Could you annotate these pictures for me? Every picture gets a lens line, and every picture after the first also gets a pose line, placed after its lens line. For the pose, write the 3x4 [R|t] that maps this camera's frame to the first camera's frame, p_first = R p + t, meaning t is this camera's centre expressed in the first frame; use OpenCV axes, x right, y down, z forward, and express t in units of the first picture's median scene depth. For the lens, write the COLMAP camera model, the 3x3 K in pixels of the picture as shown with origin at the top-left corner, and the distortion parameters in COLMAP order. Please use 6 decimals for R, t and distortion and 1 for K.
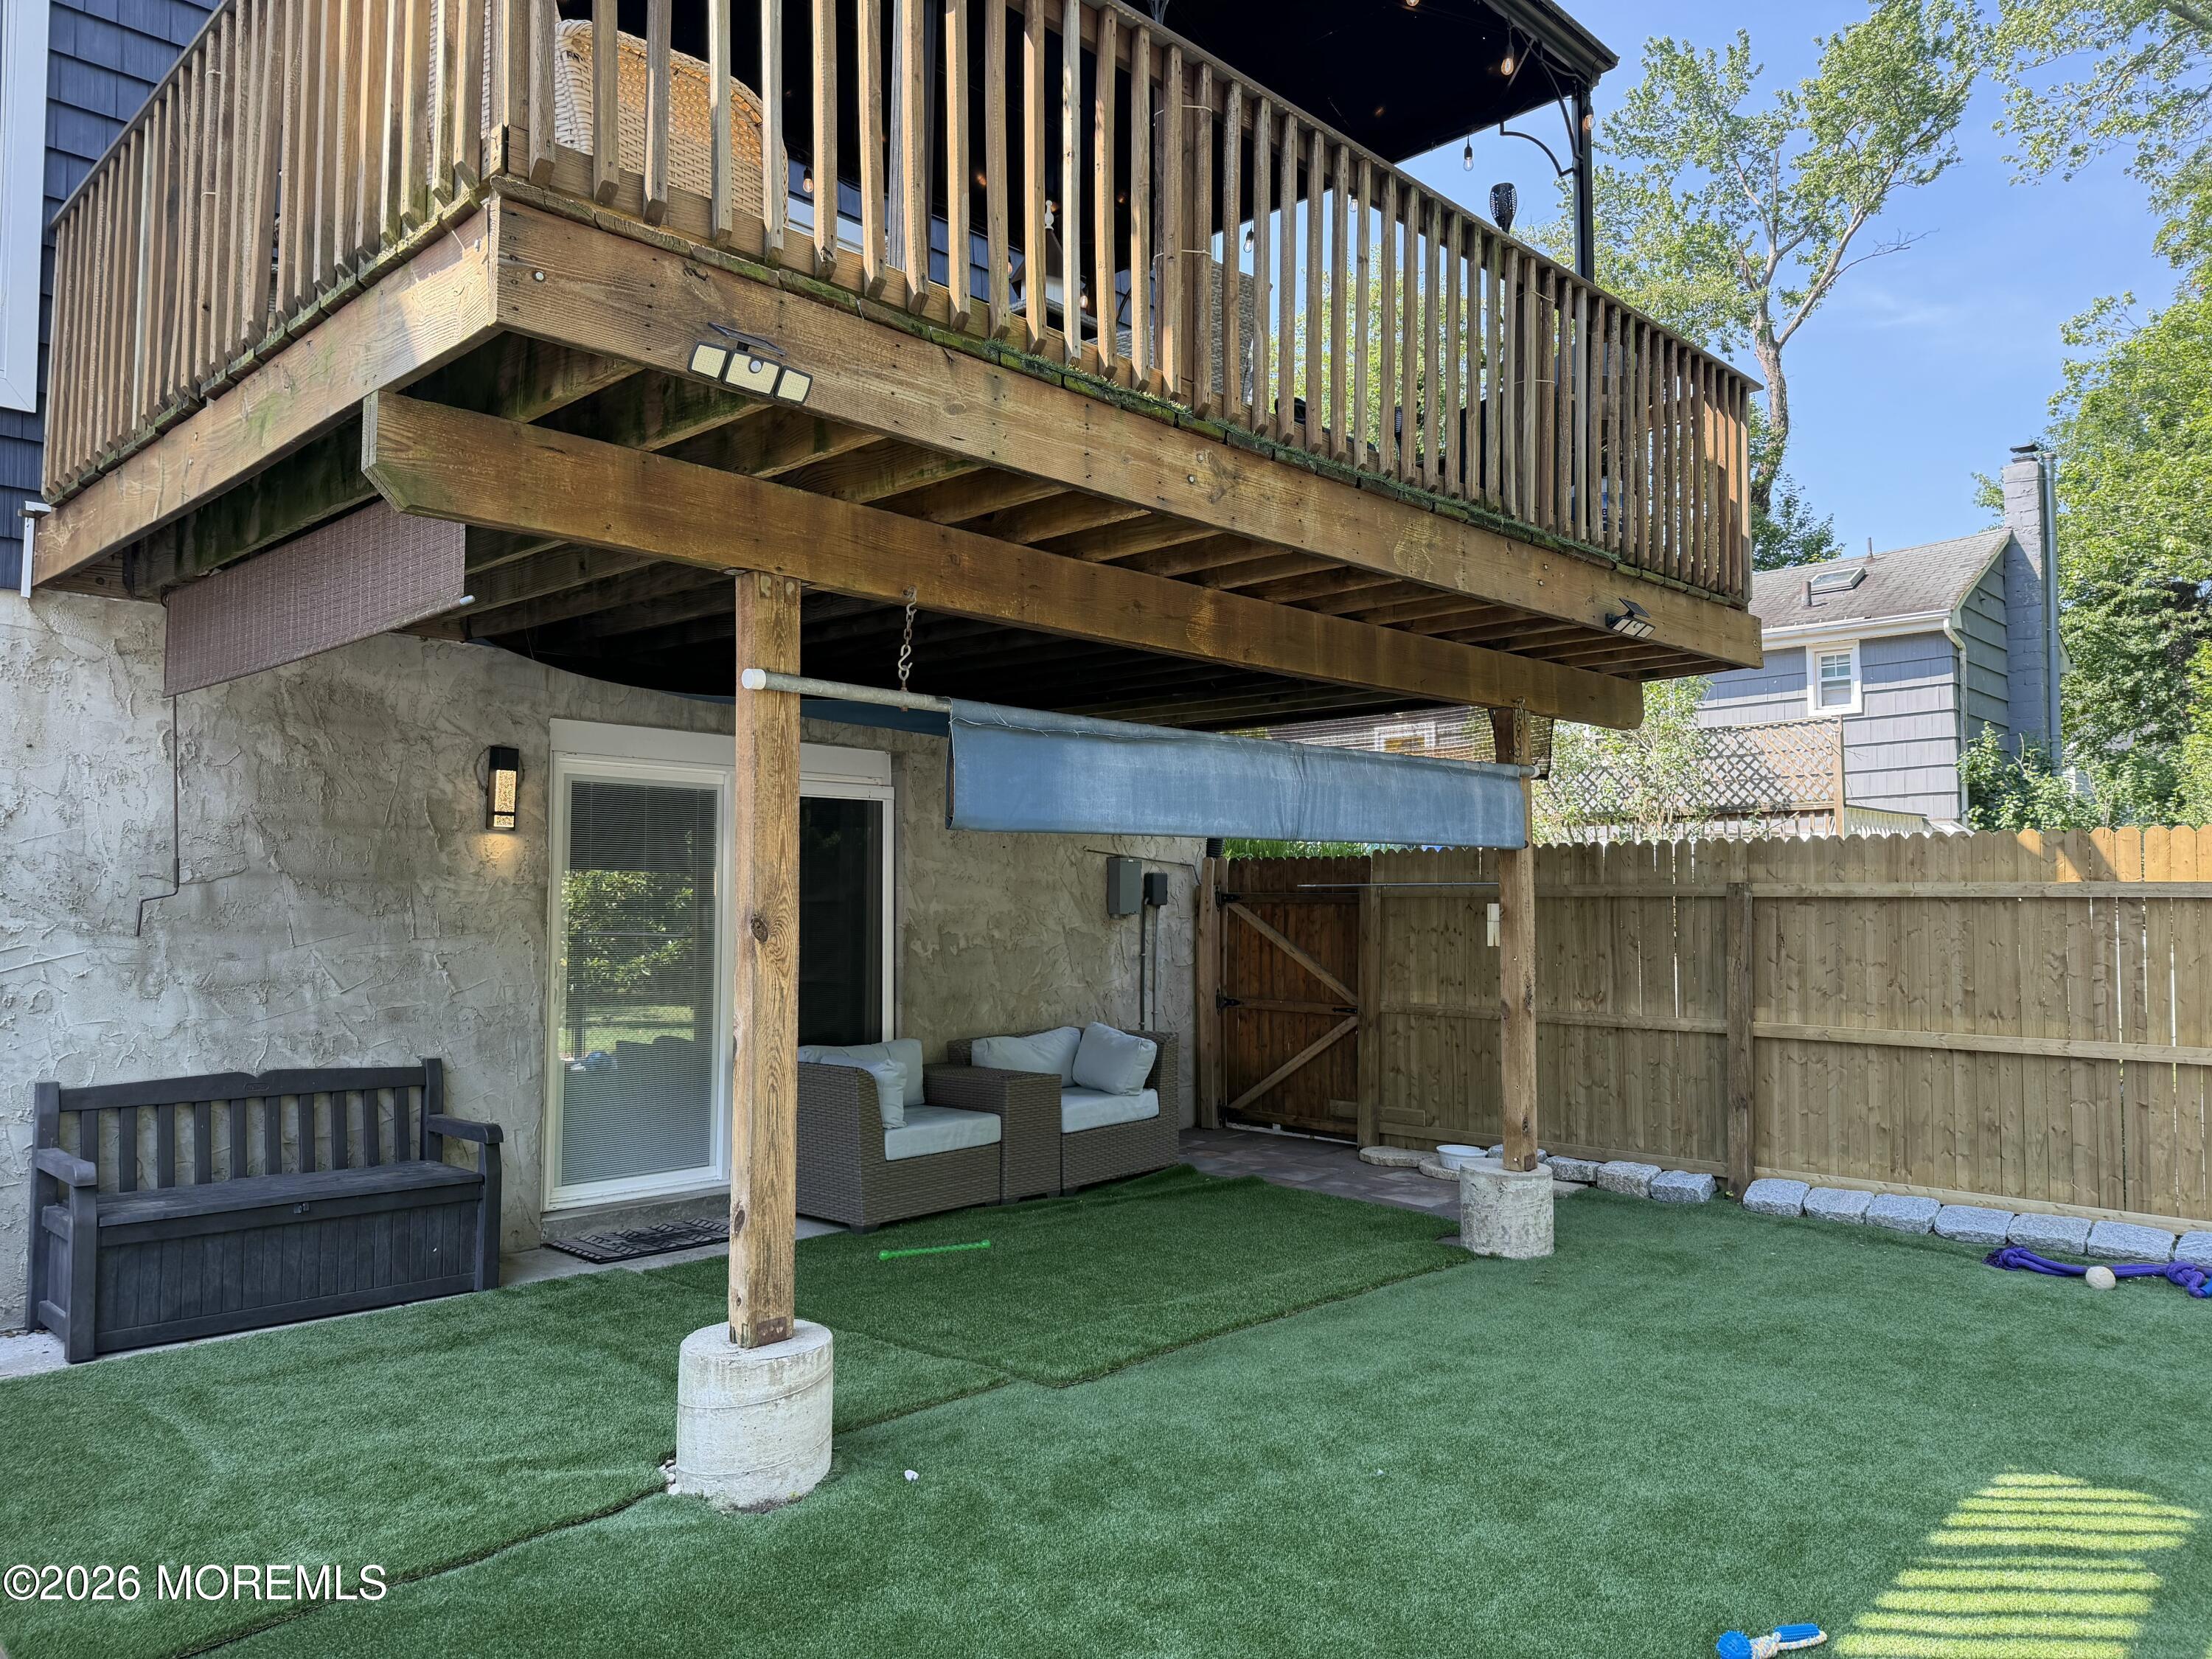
lens RADIAL K [[1539.0, 0, 1106.0], [0, 1539.0, 829.5], [0, 0, 1]] dist [-0.001773, -0.000612]
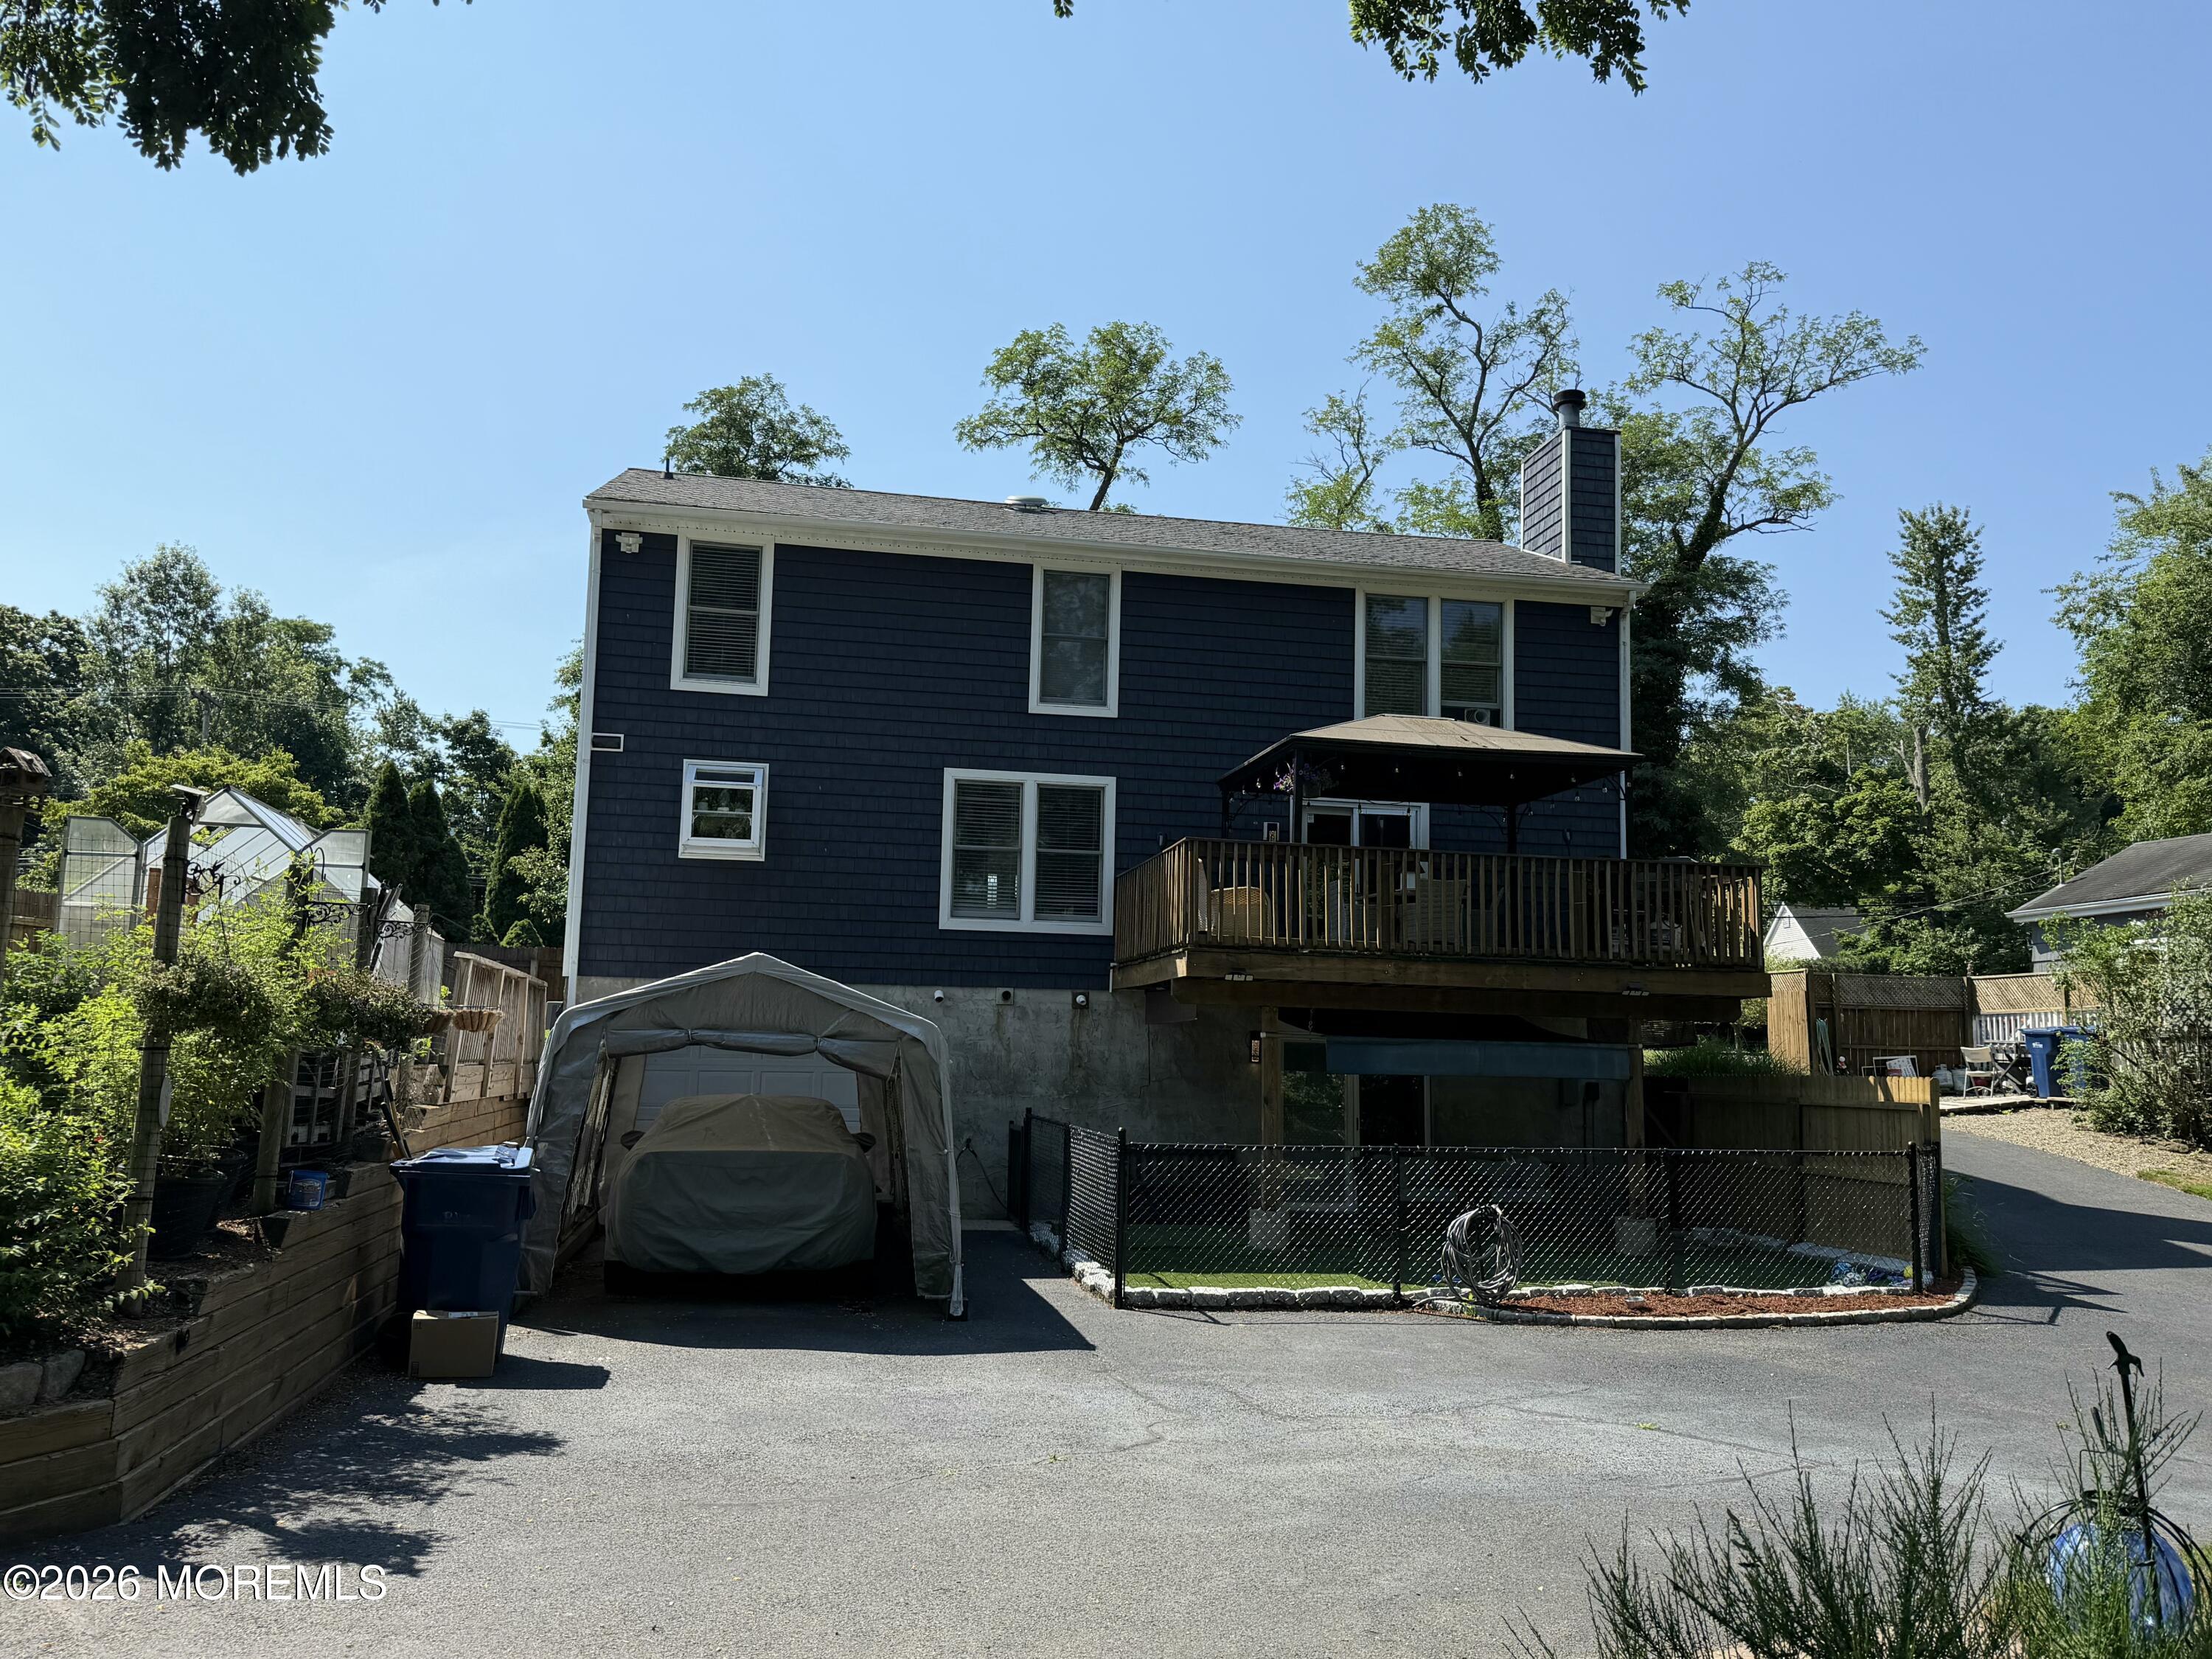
lens RADIAL K [[1745.2, 0, 1106.0], [0, 1745.2, 829.5], [0, 0, 1]] dist [0.149206, -0.259327]
pose [[0.817912, -0.061610, -0.572035, 1.433428], [0.006129, 0.995127, -0.098414, -0.128470], [0.575311, 0.076988, 0.814303, -2.053697]]
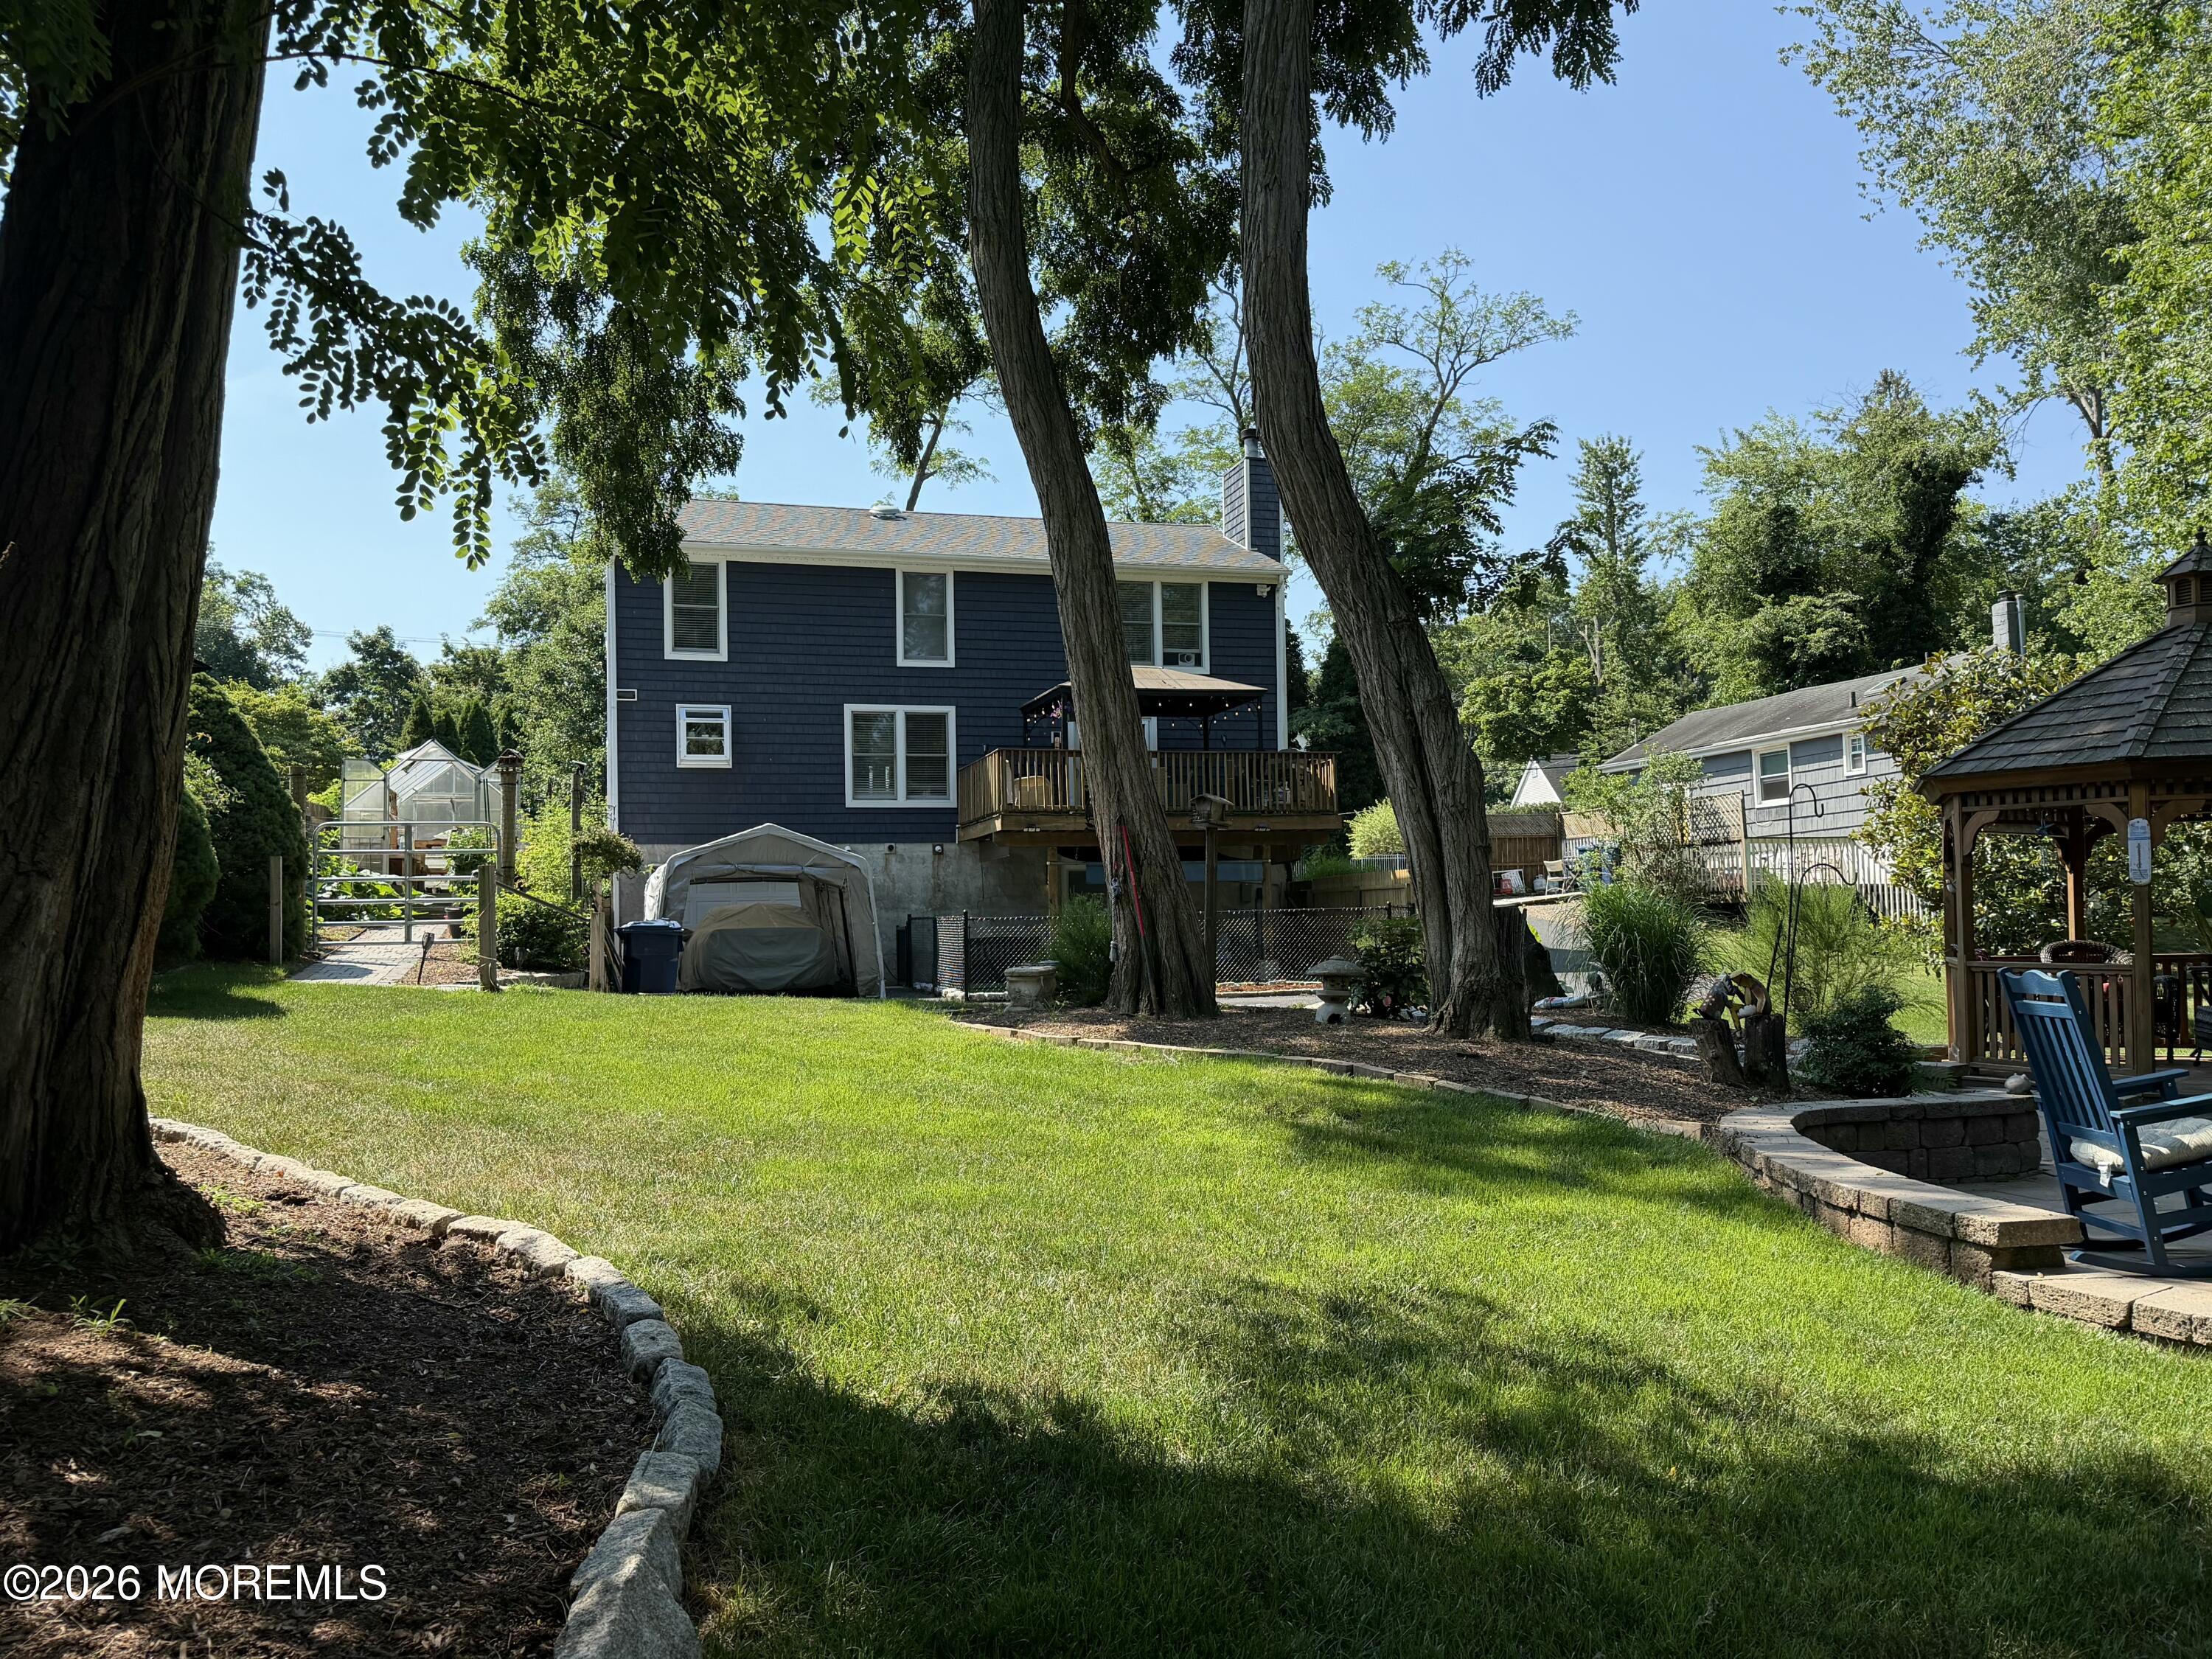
lens RADIAL K [[1745.2, 0, 1106.0], [0, 1745.2, 829.5], [0, 0, 1]] dist [0.149206, -0.259327]
pose [[0.864554, -0.048899, -0.500156, 2.673349], [0.044711, 0.998792, -0.020364, -0.053702], [0.500548, -0.004756, 0.865696, -3.836192]]
